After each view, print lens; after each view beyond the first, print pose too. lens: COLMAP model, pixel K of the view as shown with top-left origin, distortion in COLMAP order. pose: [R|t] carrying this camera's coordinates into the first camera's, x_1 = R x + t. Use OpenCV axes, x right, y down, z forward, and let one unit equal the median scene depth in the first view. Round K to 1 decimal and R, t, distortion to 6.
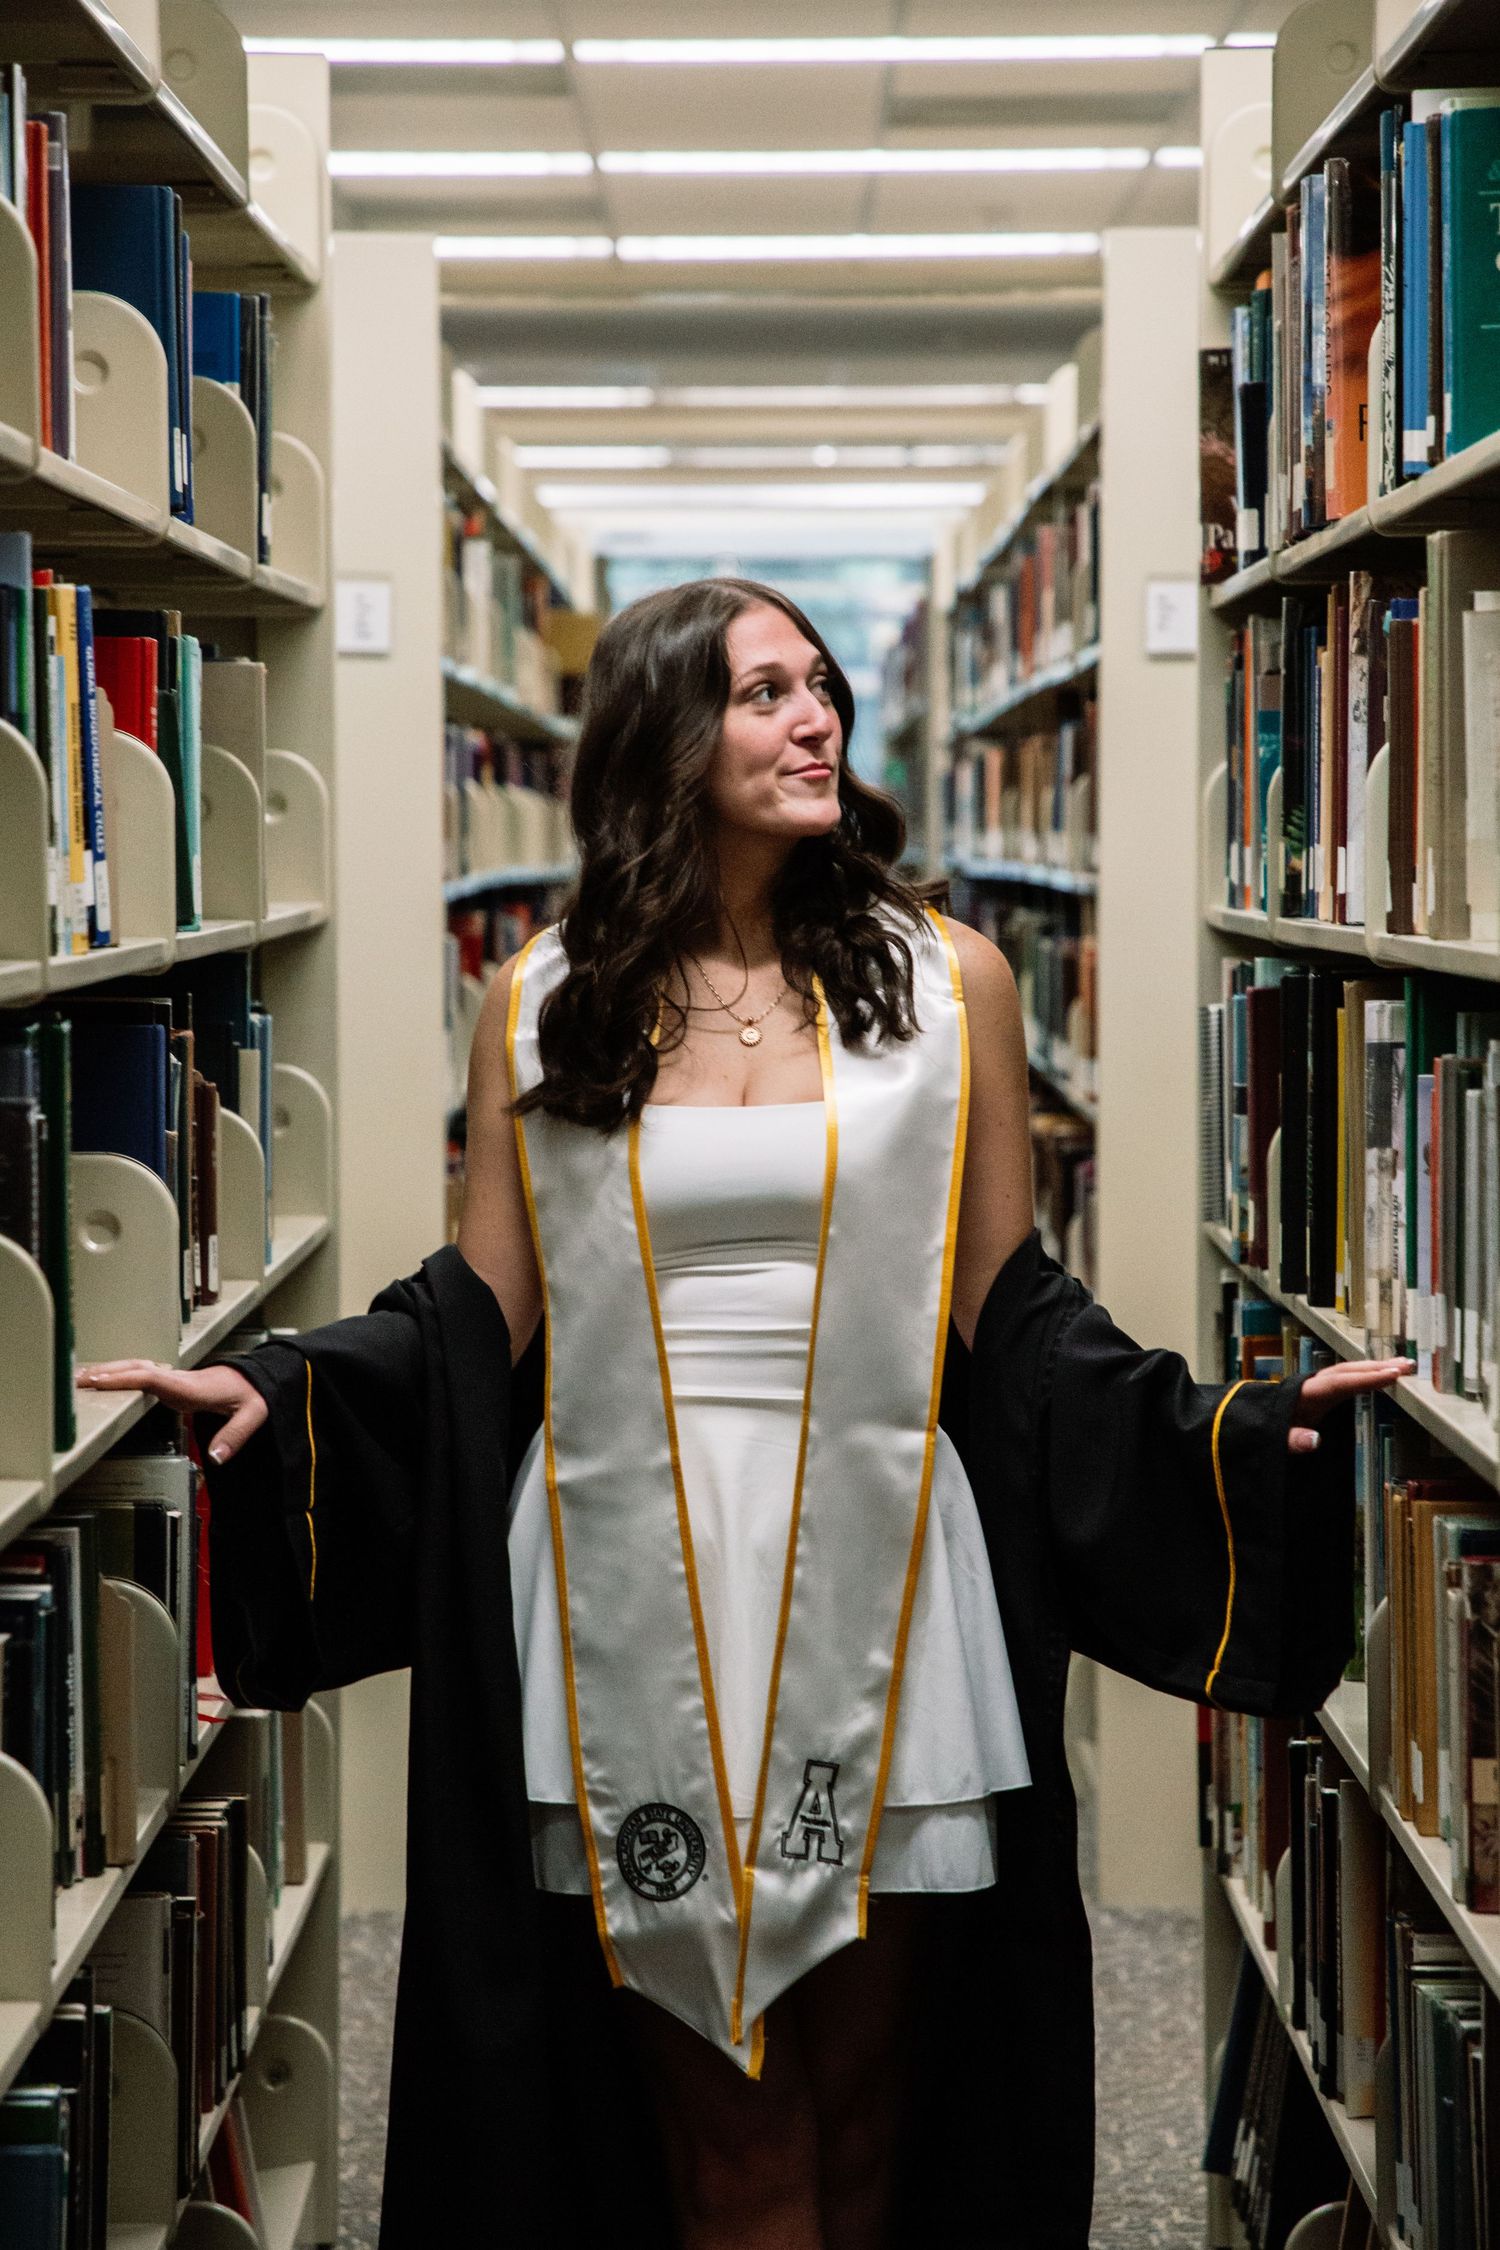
lens RADIAL K [[6862.3, 0, 752.5], [0, 6862.3, 1167.7], [0, 0, 1]] dist [0.650372, 0.000000]
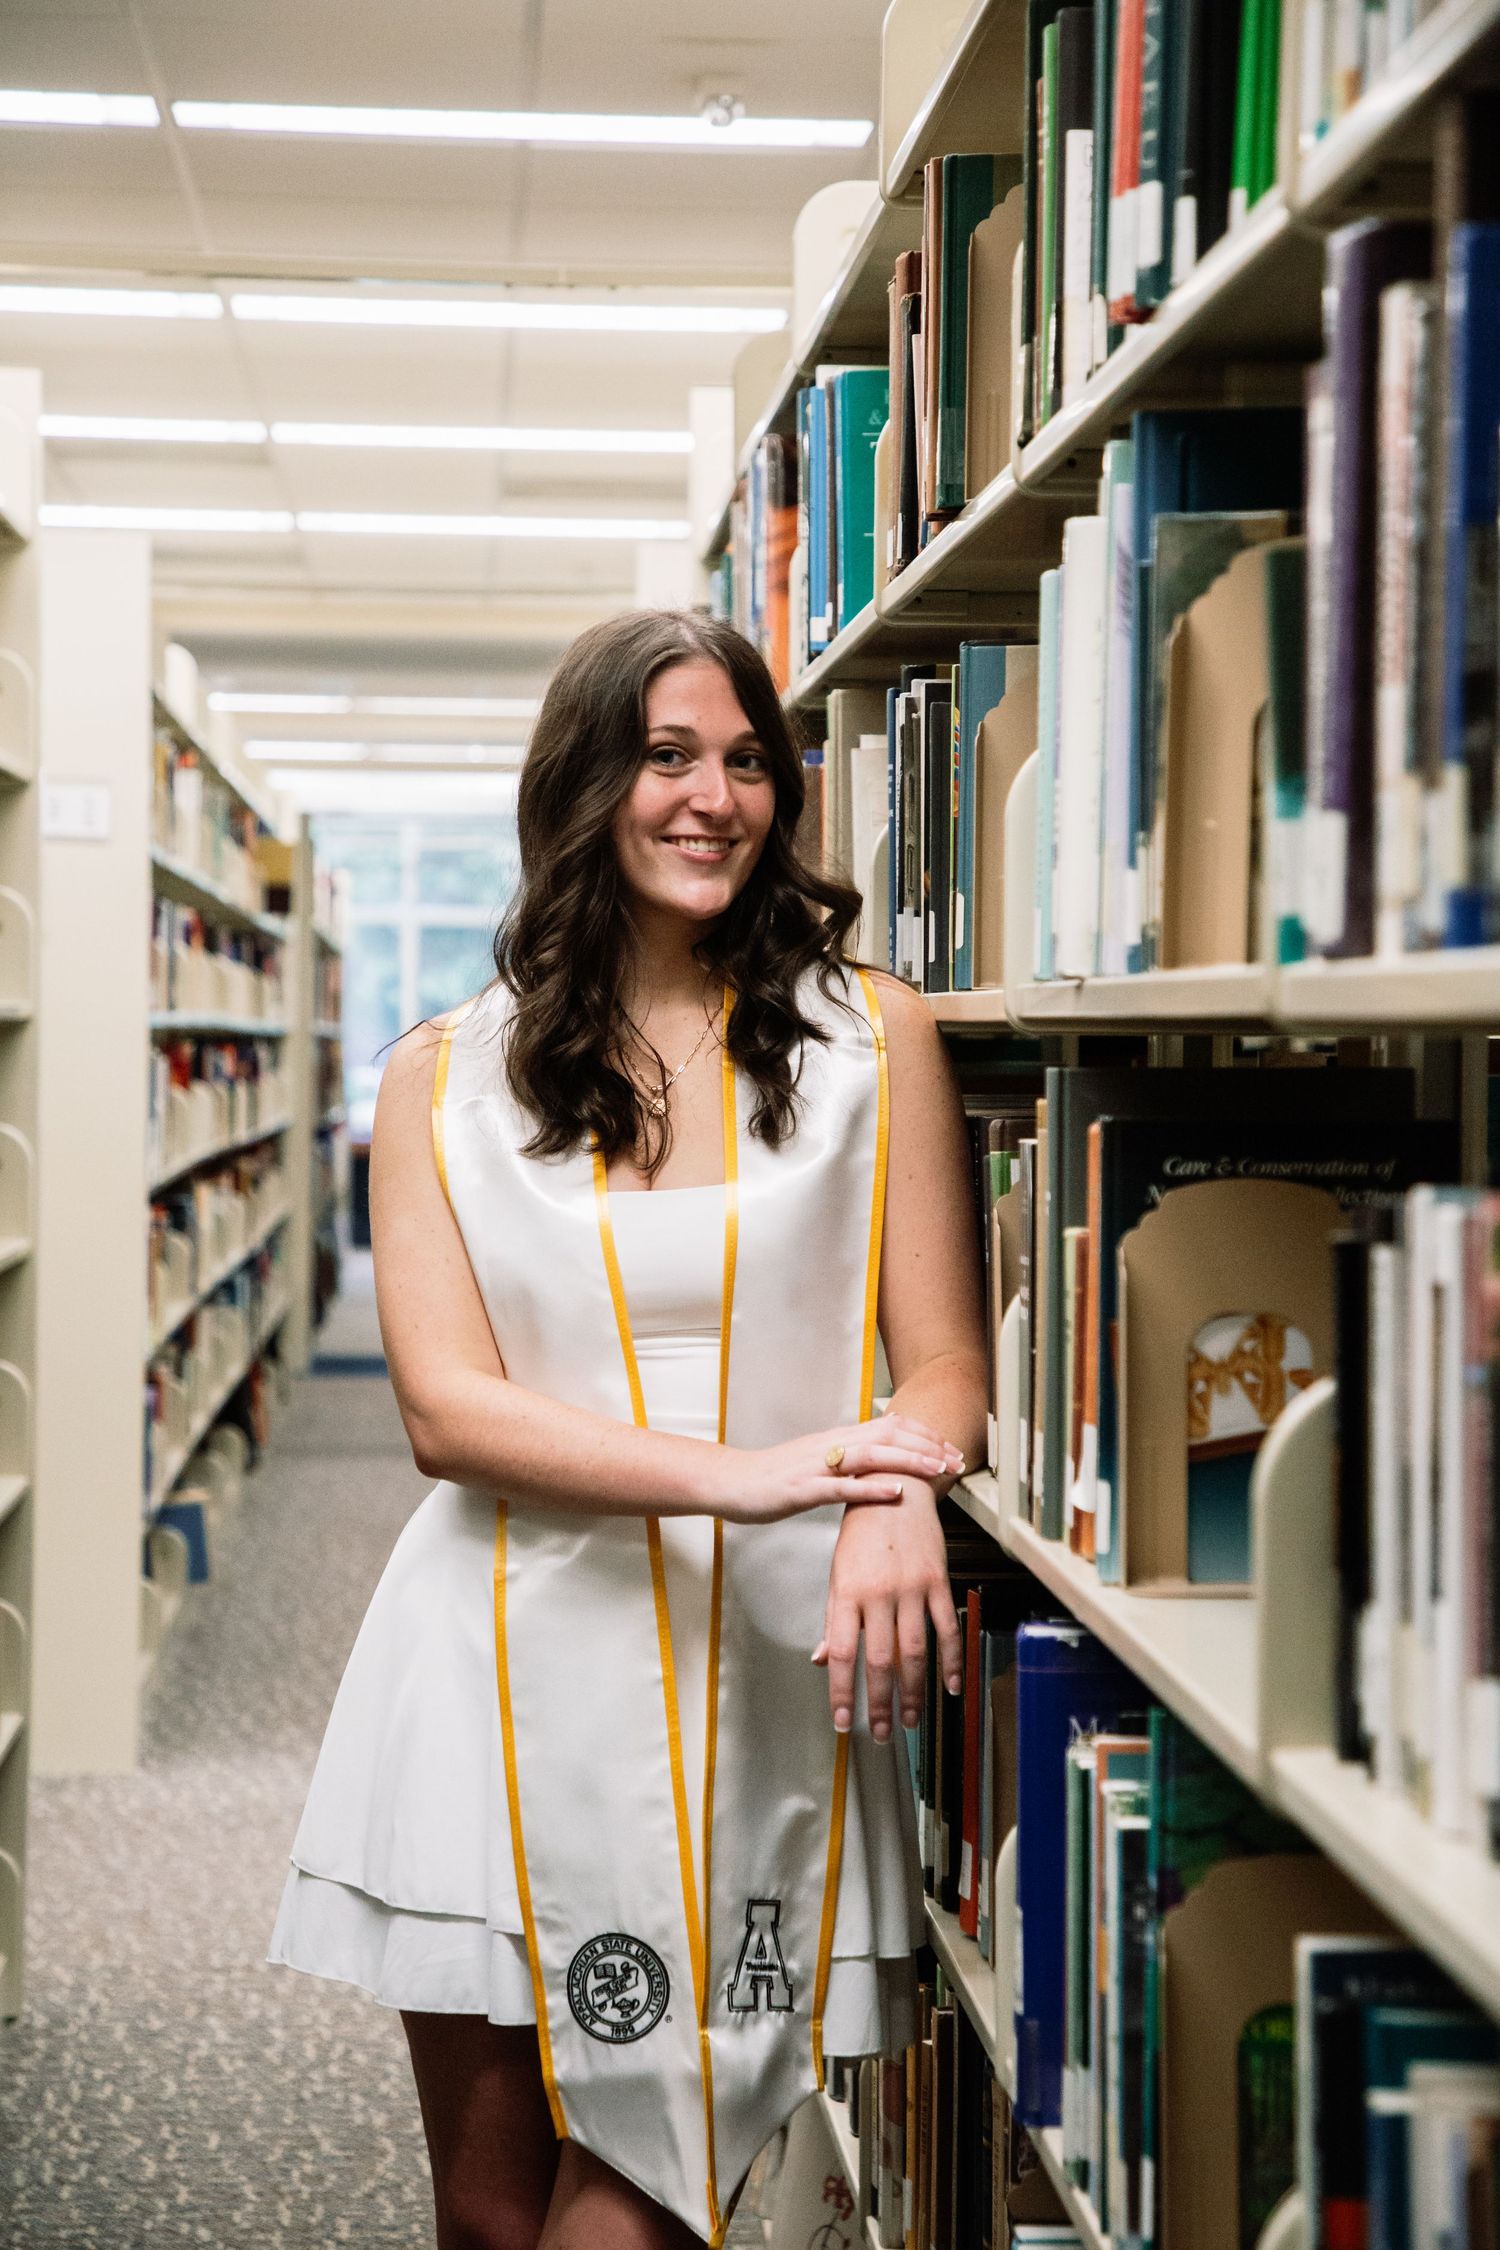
lens RADIAL K [[4585.4, 0, 900.2], [0, 4585.4, 1176.7], [0, 0, 1]] dist [0.316874, 0.000000]
pose [[0.995767, 0.013176, 0.090969, 0.028340], [-0.010705, 0.999562, -0.027597, 0.021128], [-0.091293, 0.026506, 0.995471, 0.113962]]
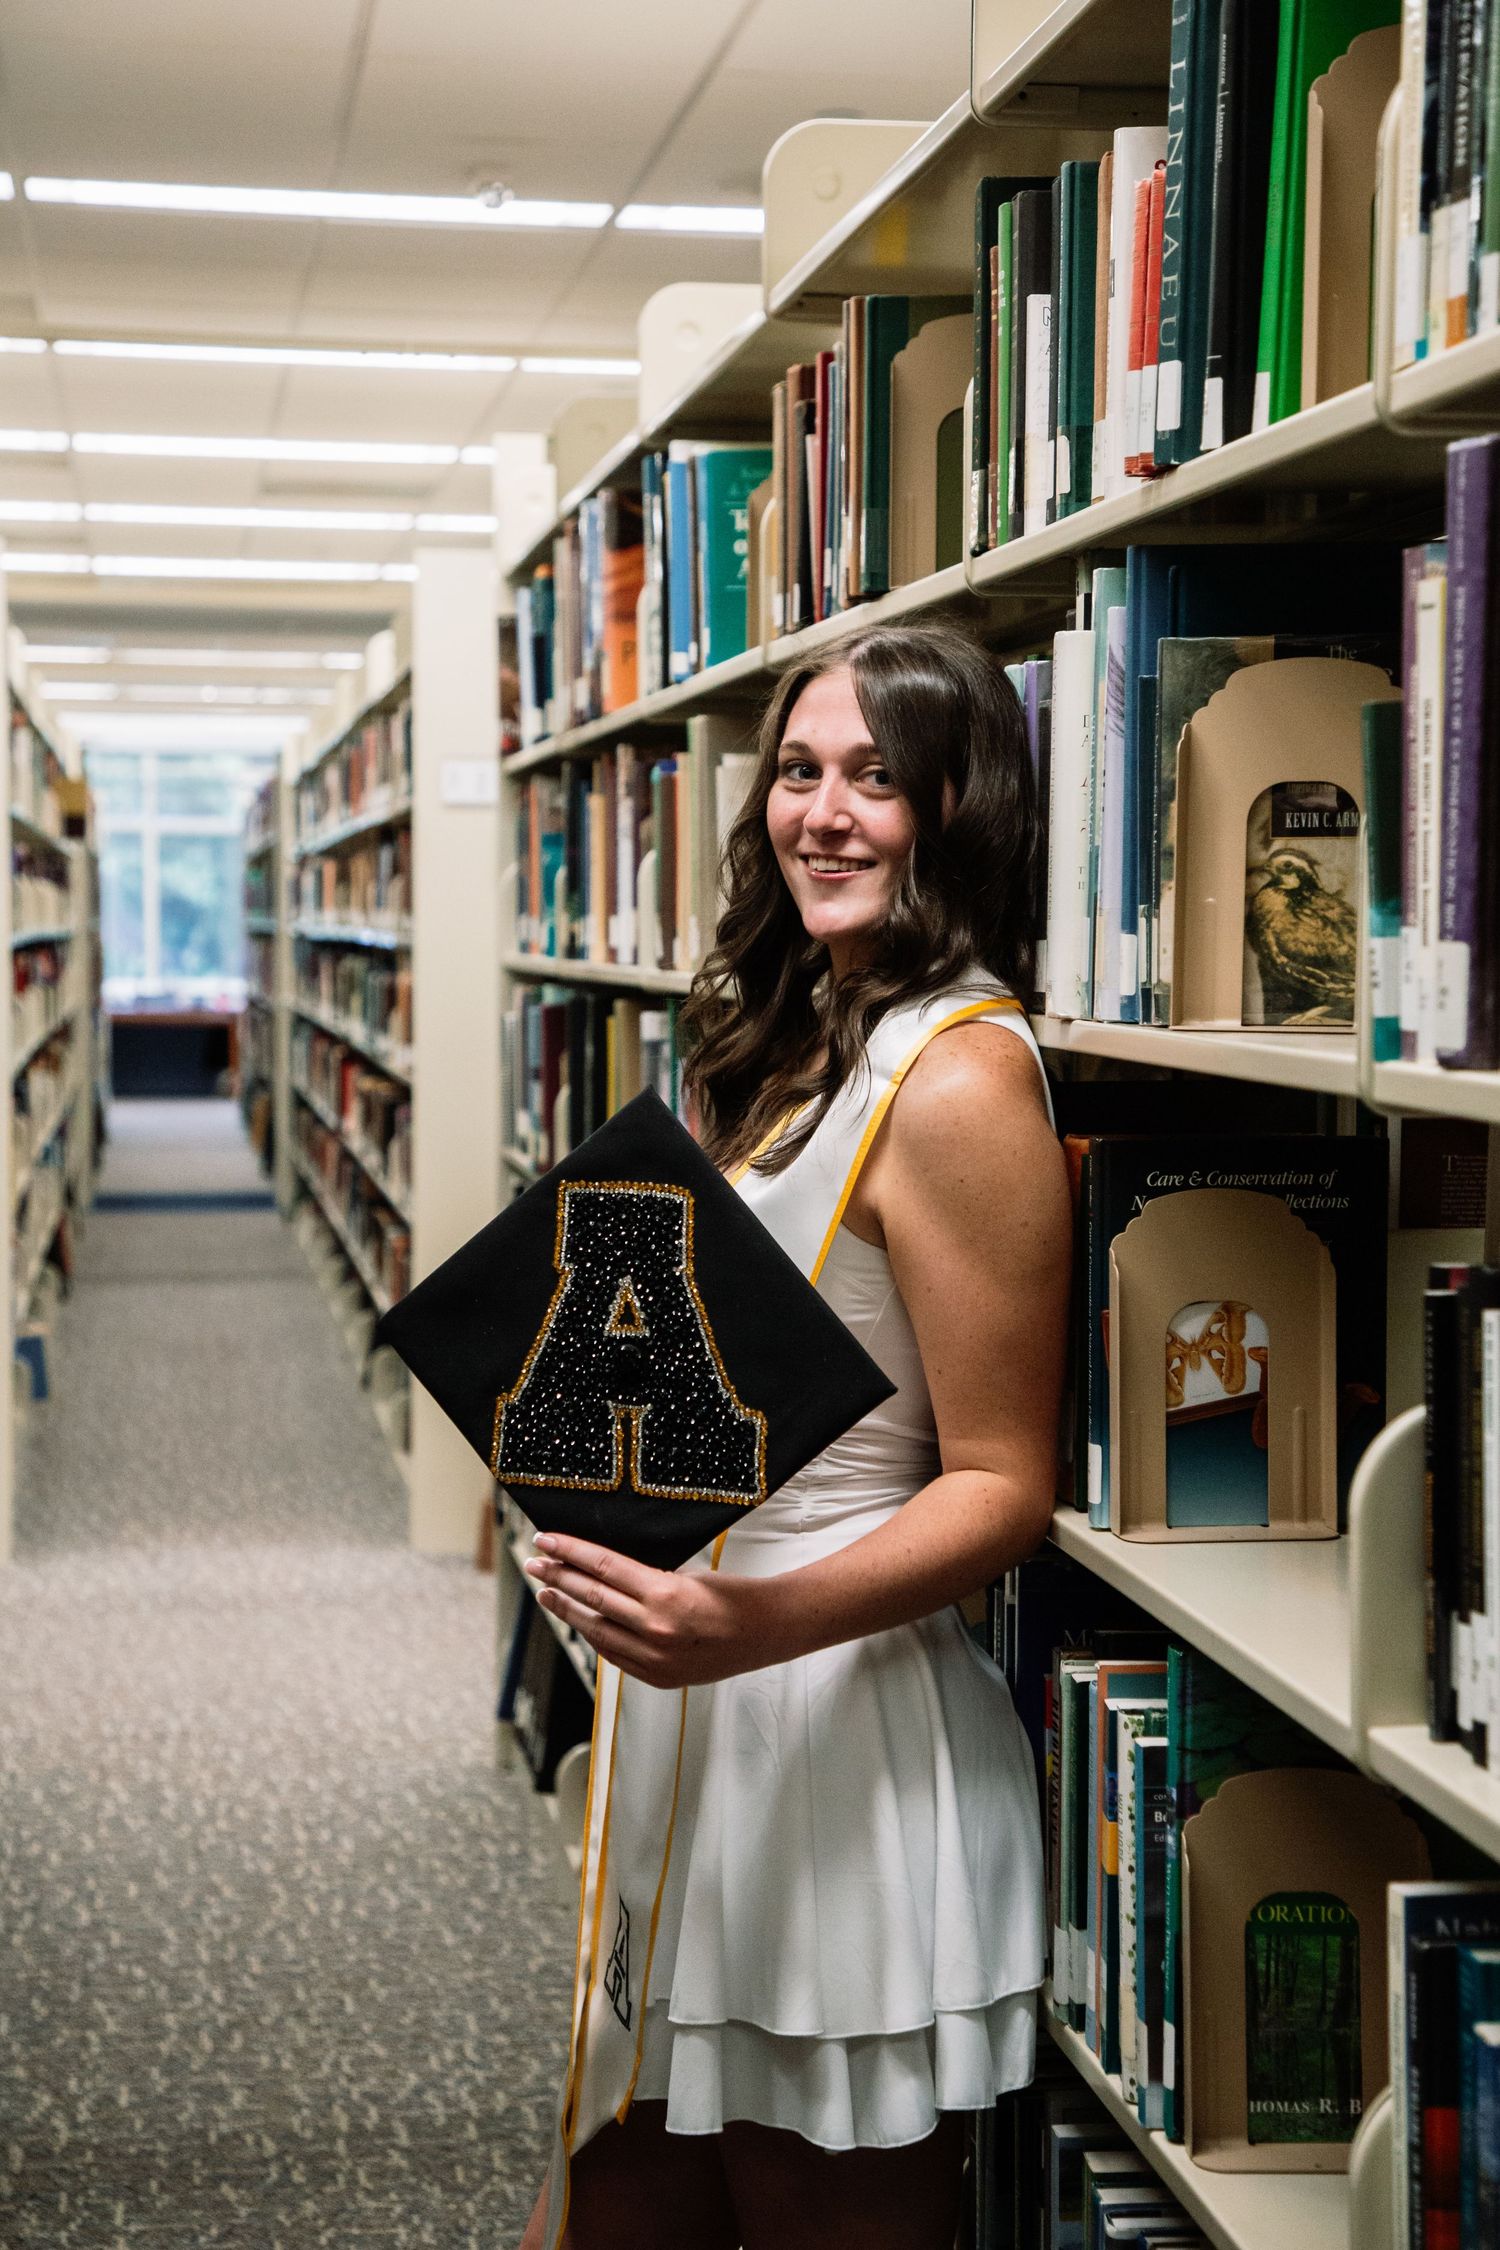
lens RADIAL K [[3630.8, 0, 835.8], [0, 3630.8, 1153.6], [0, 0, 1]] dist [0.210400, 0.000000]
pose [[0.981692, -0.003753, 0.190440, -0.025091], [0.000913, 0.999887, 0.015002, -0.003867], [-0.190475, -0.014554, 0.981584, 0.153662]]
